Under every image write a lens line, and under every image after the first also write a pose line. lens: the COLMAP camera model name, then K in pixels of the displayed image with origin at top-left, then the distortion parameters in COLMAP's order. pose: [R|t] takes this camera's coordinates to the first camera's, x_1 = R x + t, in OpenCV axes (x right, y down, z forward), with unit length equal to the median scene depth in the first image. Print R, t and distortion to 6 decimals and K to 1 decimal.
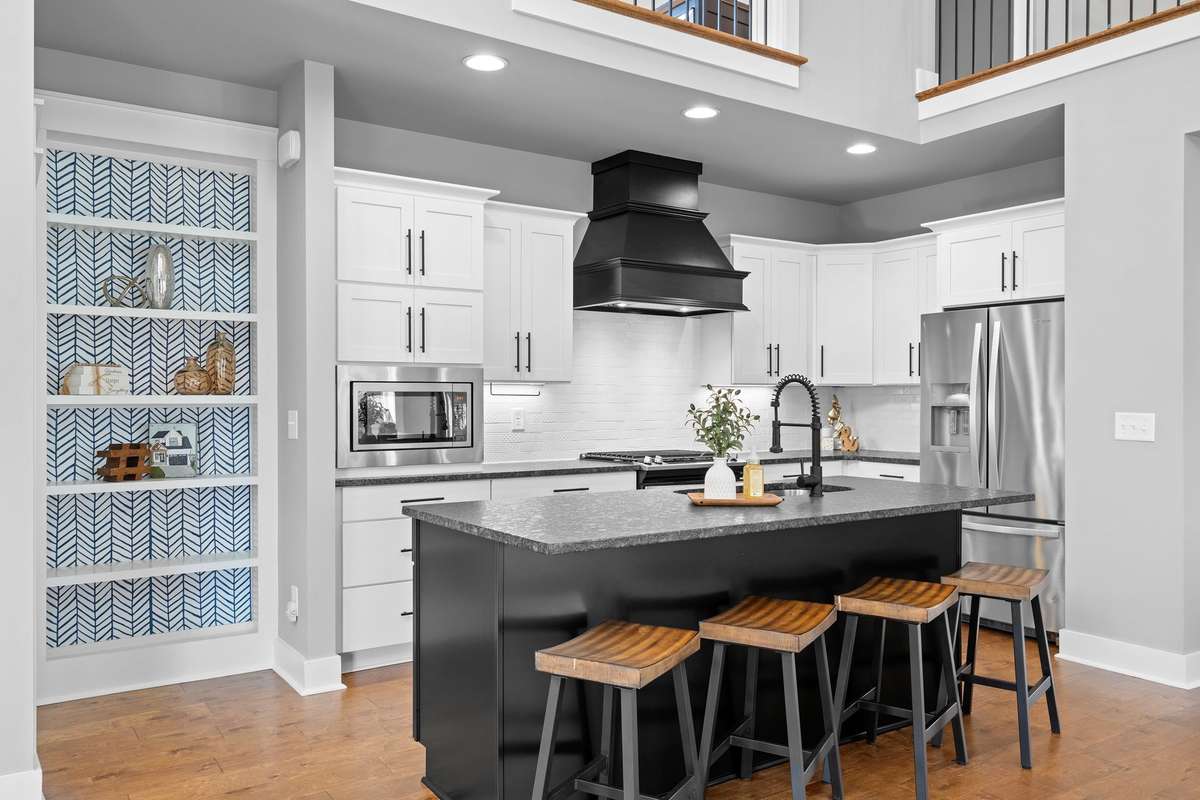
lens RADIAL K [[904.0, 0, 601.0], [0, 904.0, 400.3], [0, 0, 1]] dist [0.011836, 0.002123]
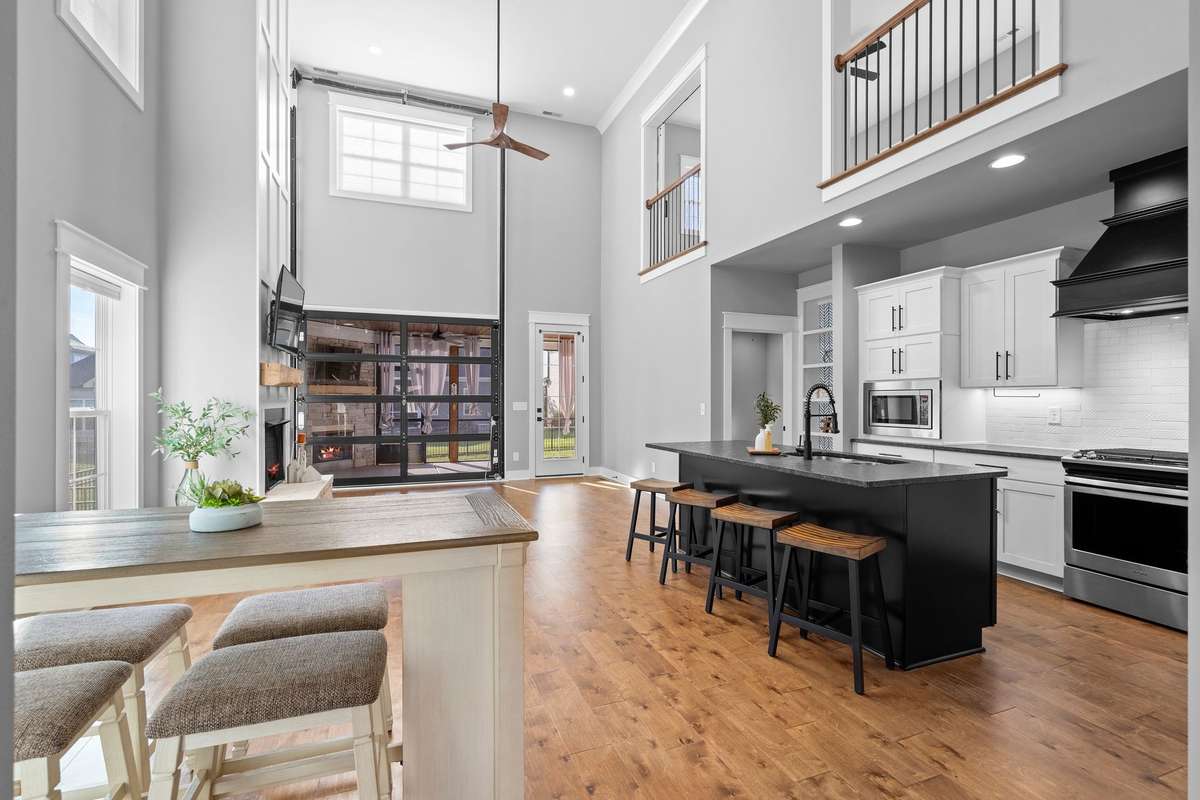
lens RADIAL K [[543.2, 0, 588.1], [0, 543.2, 396.9], [0, 0, 1]] dist [-0.004803, 0.003123]
pose [[-0.242563, -0.004765, -0.970124, 0.896351], [-0.003003, 0.999987, -0.004161, -0.000201], [0.970131, 0.001904, -0.242574, 0.601943]]
